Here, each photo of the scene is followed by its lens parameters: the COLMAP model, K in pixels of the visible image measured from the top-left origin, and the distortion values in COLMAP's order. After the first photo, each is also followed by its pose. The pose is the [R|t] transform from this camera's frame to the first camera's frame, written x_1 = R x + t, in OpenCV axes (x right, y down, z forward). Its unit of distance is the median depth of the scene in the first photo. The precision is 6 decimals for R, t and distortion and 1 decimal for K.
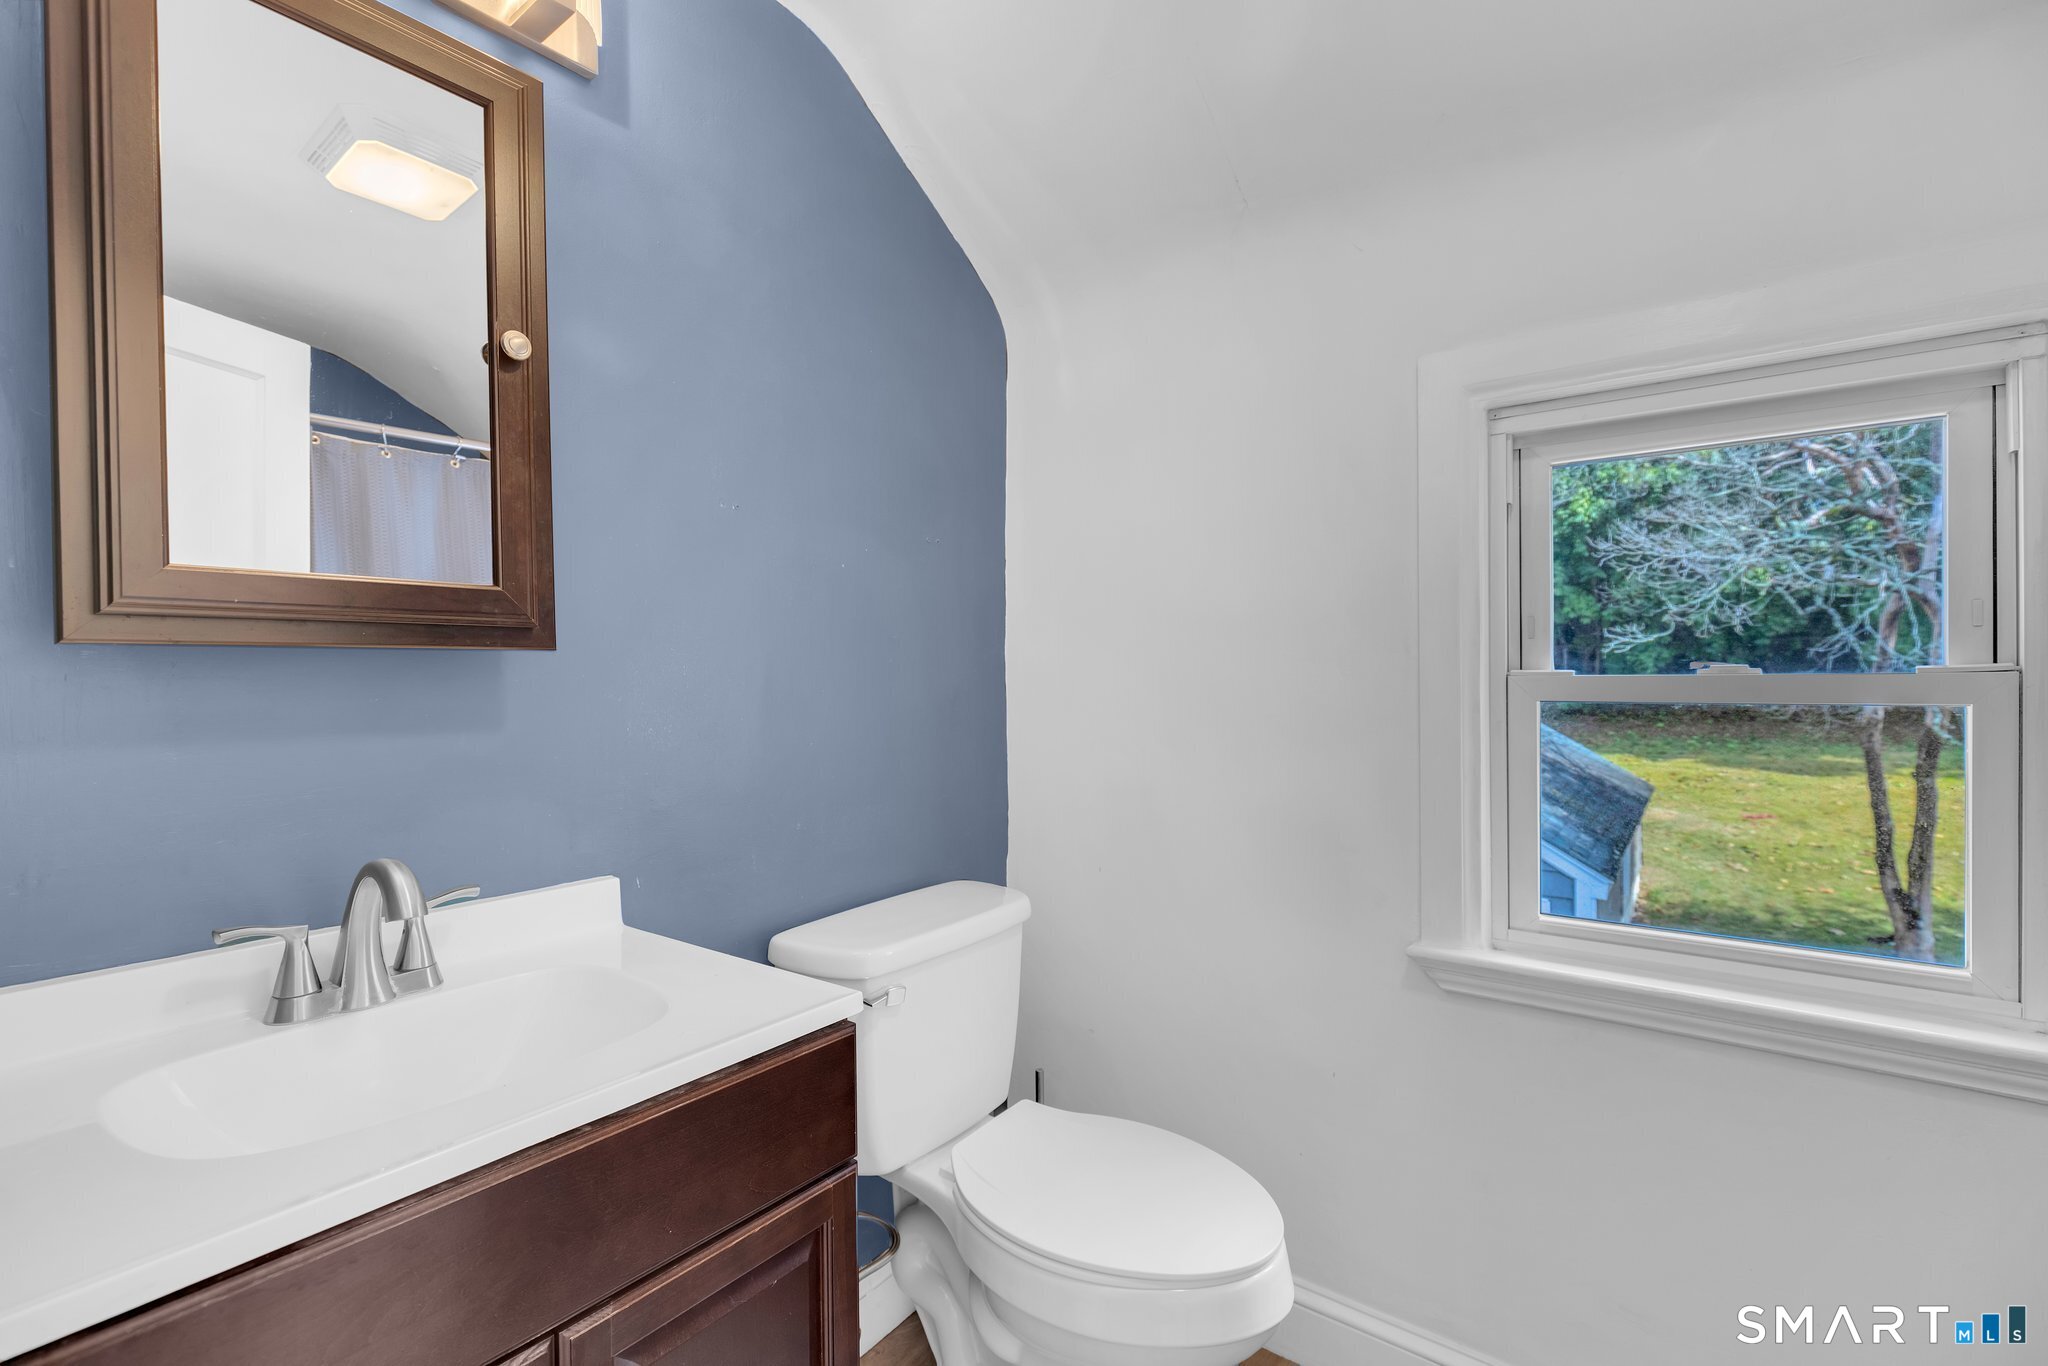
lens RADIAL K [[913.1, 0, 1021.5], [0, 913.1, 687.3], [0, 0, 1]] dist [0.001085, -0.000250]
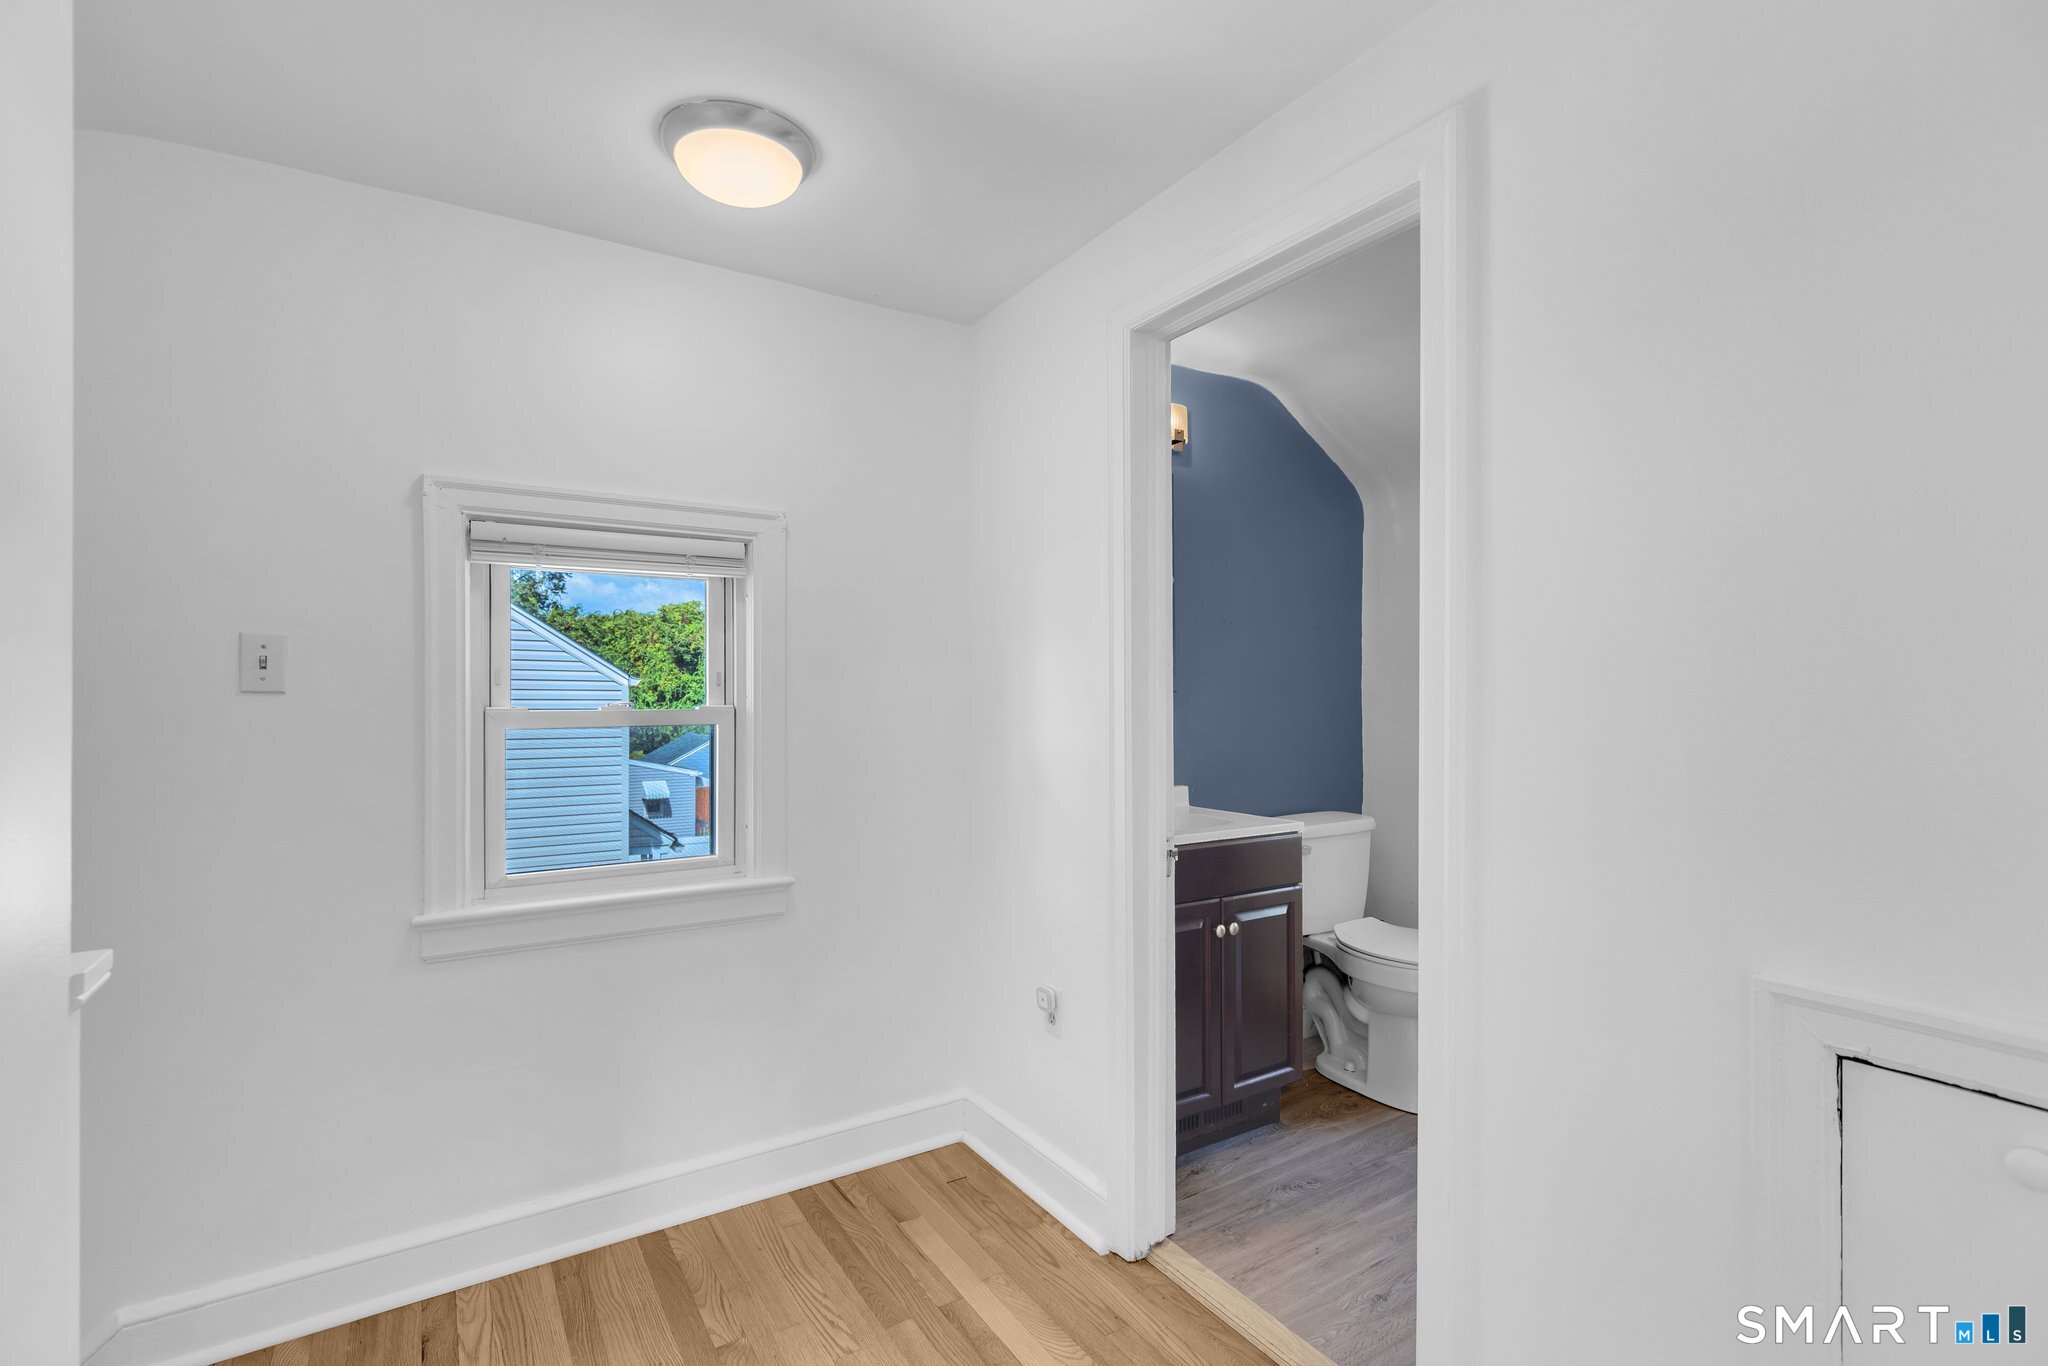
lens RADIAL K [[913.1, 0, 1021.5], [0, 913.1, 687.3], [0, 0, 1]] dist [0.001085, -0.000250]
pose [[0.931208, 0.000688, -0.364488, 0.015514], [-0.008731, 0.999753, -0.020418, 0.003316], [0.364384, 0.022196, 0.930984, -1.020601]]
